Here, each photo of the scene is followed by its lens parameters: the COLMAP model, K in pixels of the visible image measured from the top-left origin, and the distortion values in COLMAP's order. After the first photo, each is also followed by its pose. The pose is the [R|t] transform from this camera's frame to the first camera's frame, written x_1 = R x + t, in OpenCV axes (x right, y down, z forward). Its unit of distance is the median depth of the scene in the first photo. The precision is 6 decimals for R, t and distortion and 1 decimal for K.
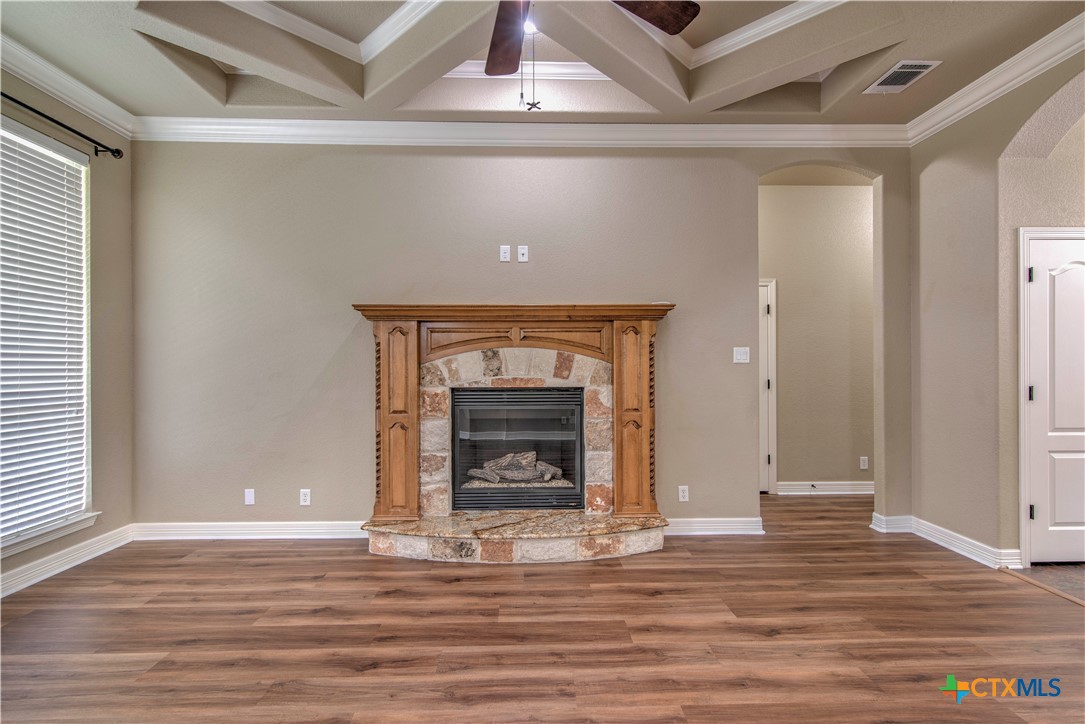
lens RADIAL K [[521.2, 0, 544.0], [0, 521.2, 366.1], [0, 0, 1]] dist [0.004376, -0.000367]
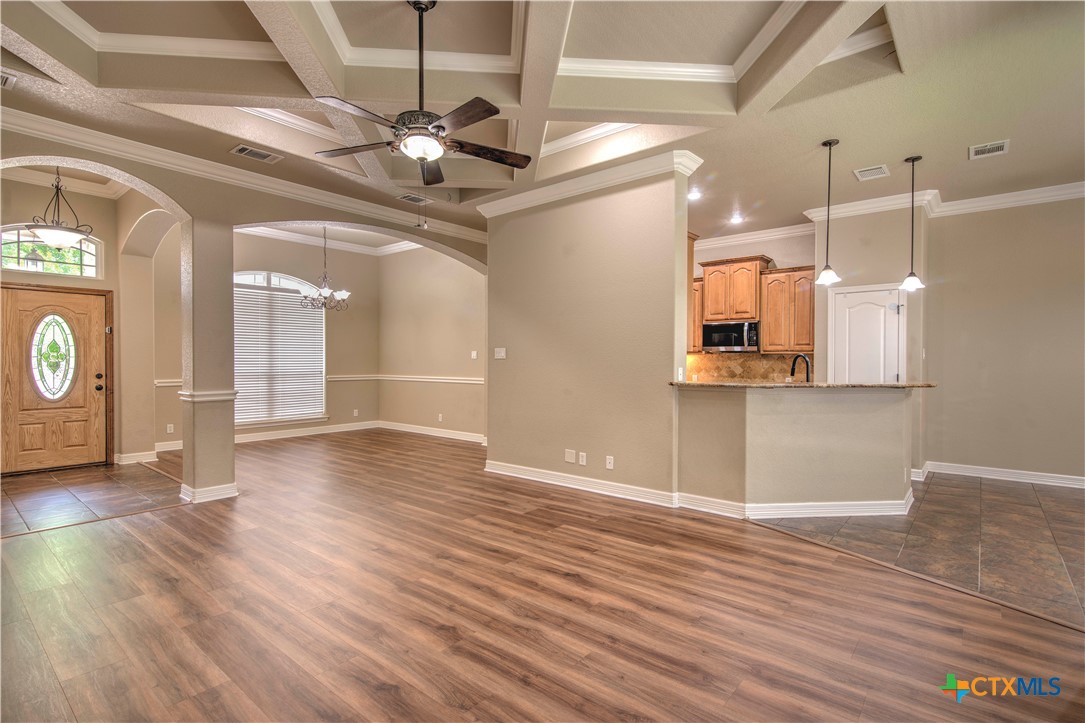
lens RADIAL K [[521.2, 0, 544.0], [0, 521.2, 365.6], [0, 0, 1]] dist [0.004376, -0.000367]
pose [[-0.751602, -0.004395, 0.659602, -0.682665], [0.002311, 0.999954, 0.009296, 0.000411], [-0.659612, 0.008511, -0.751558, 0.896947]]
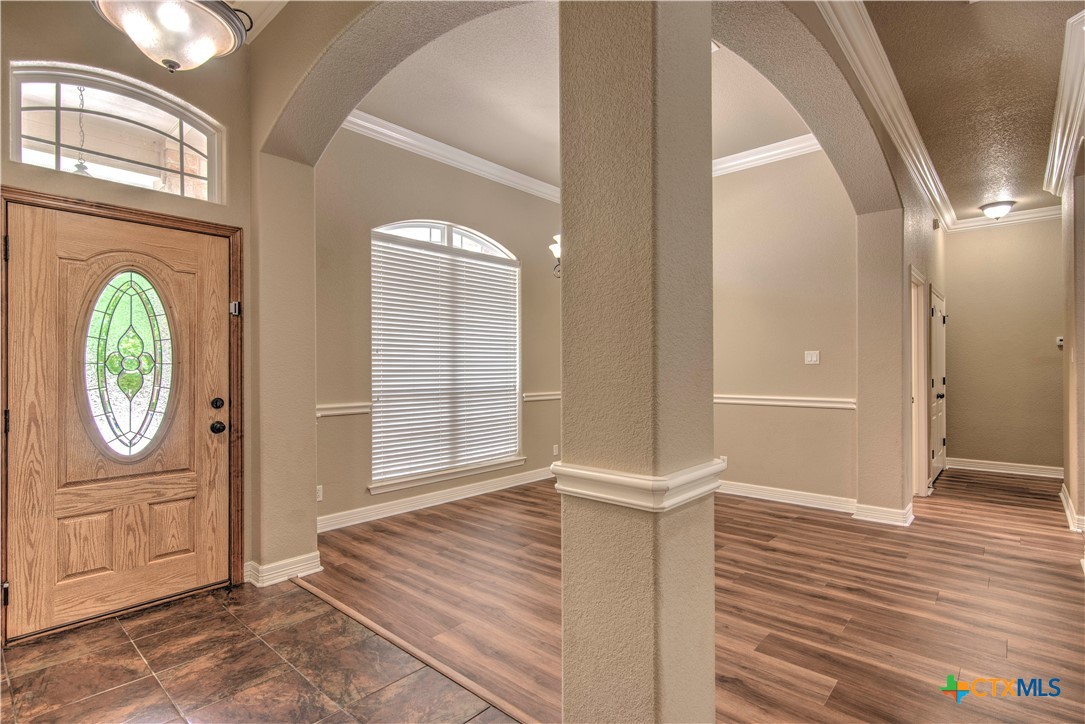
lens RADIAL K [[528.9, 0, 543.1], [0, 528.9, 367.1], [0, 0, 1]] dist [0.005429, 0.000635]
pose [[-0.727325, 0.010246, 0.686217, 0.573226], [0.010271, 0.999939, -0.004043, -0.001122], [-0.686217, 0.004107, -0.727386, 0.827736]]
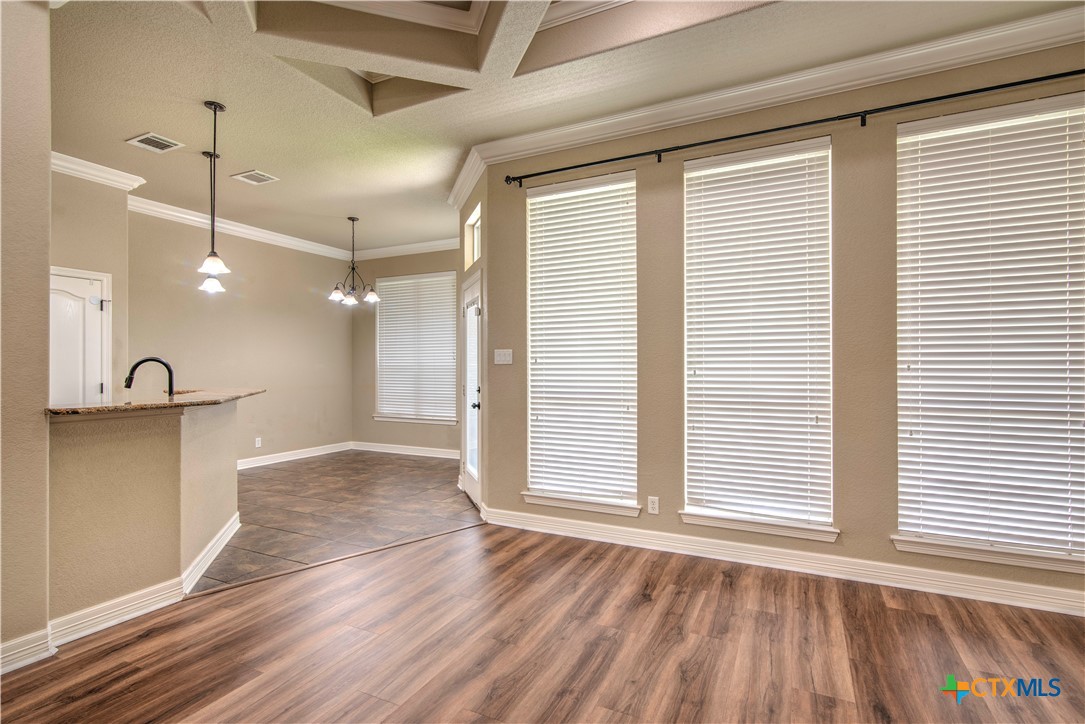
lens RADIAL K [[521.2, 0, 544.0], [0, 521.2, 366.1], [0, 0, 1]] dist [0.004376, -0.000367]
pose [[-0.464013, 0.002903, -0.885824, 0.173903], [0.001926, 0.999996, 0.002269, -0.001004], [0.885826, -0.000654, -0.464016, 0.596177]]
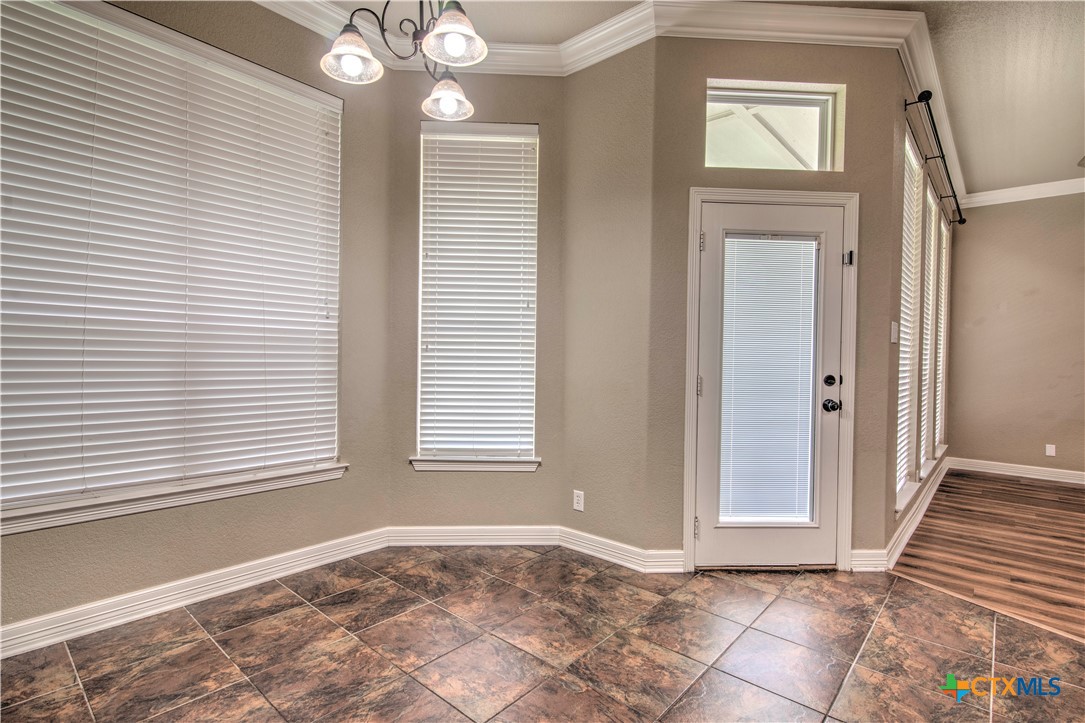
lens RADIAL K [[521.2, 0, 544.0], [0, 521.2, 365.6], [0, 0, 1]] dist [0.004376, -0.000367]
pose [[0.732499, 0.024049, -0.680343, -0.633381], [-0.019718, 0.999706, 0.014108, 0.033542], [0.680483, 0.003081, 0.732758, -0.984743]]
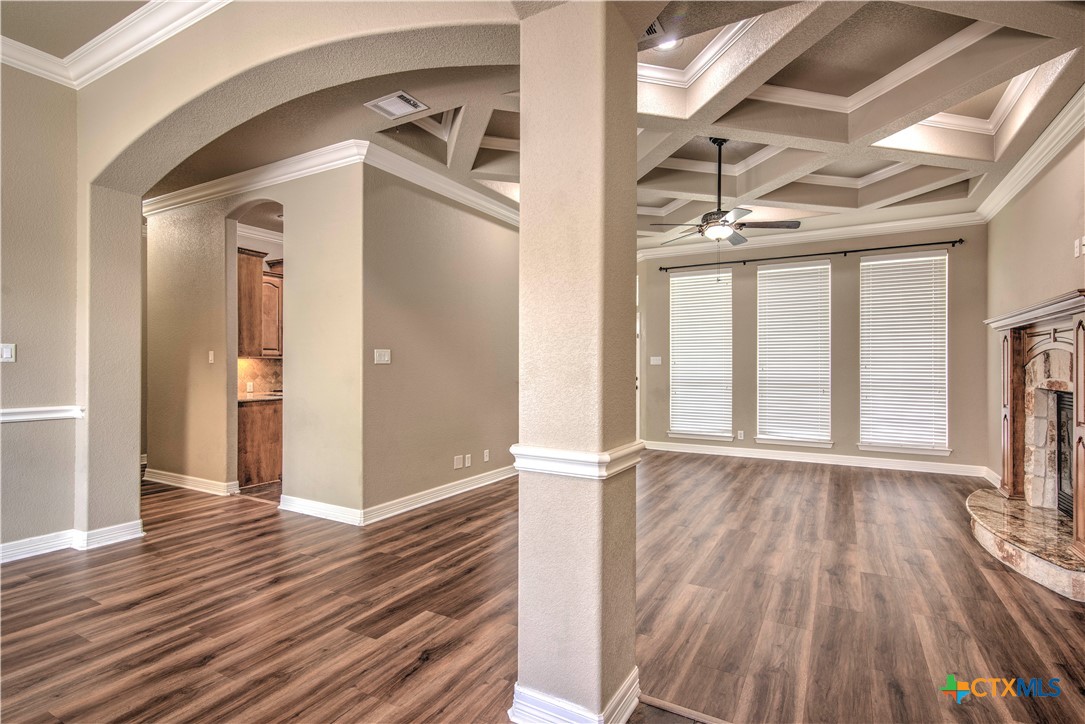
lens RADIAL K [[521.2, 0, 544.0], [0, 521.2, 366.1], [0, 0, 1]] dist [0.004376, -0.000367]
pose [[-0.517298, 0.002433, -0.855802, 1.280871], [-0.001332, 0.999992, 0.003648, -0.004228], [0.855804, 0.003027, -0.517291, 0.706046]]
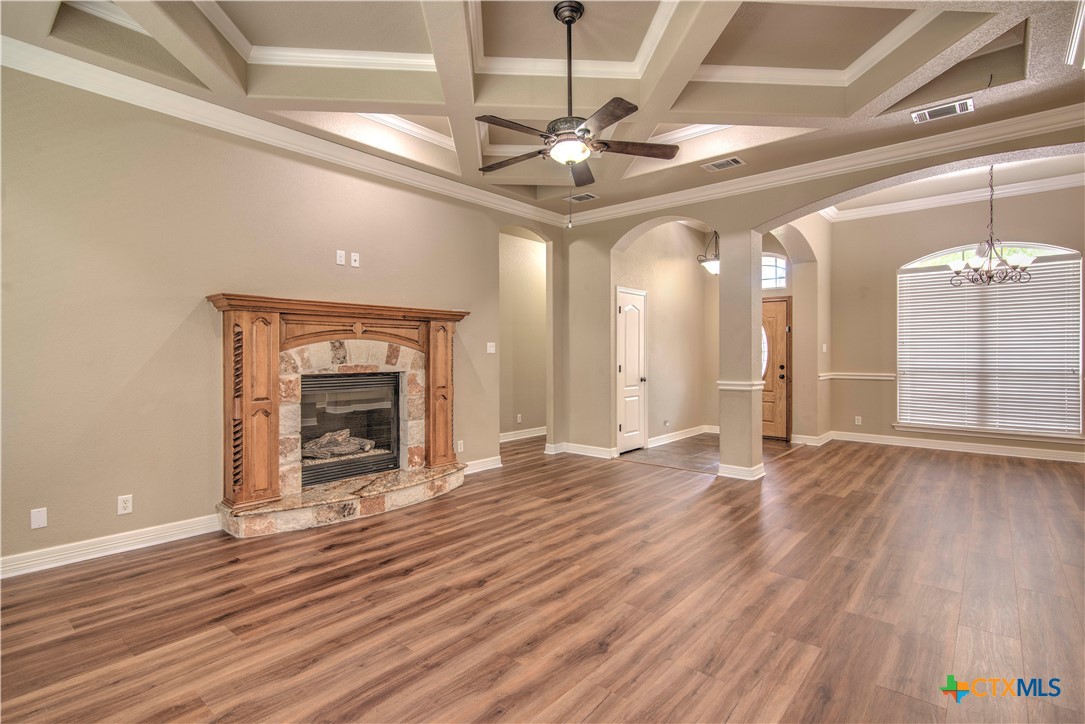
lens RADIAL K [[529.1, 0, 542.9], [0, 529.1, 355.0], [0, 0, 1]] dist [0.004876, -0.000156]
pose [[0.671082, 0.001037, 0.741382, -0.675206], [0.000044, 0.999999, -0.001438, 0.001482], [-0.741383, 0.000997, 0.671081, -0.124789]]
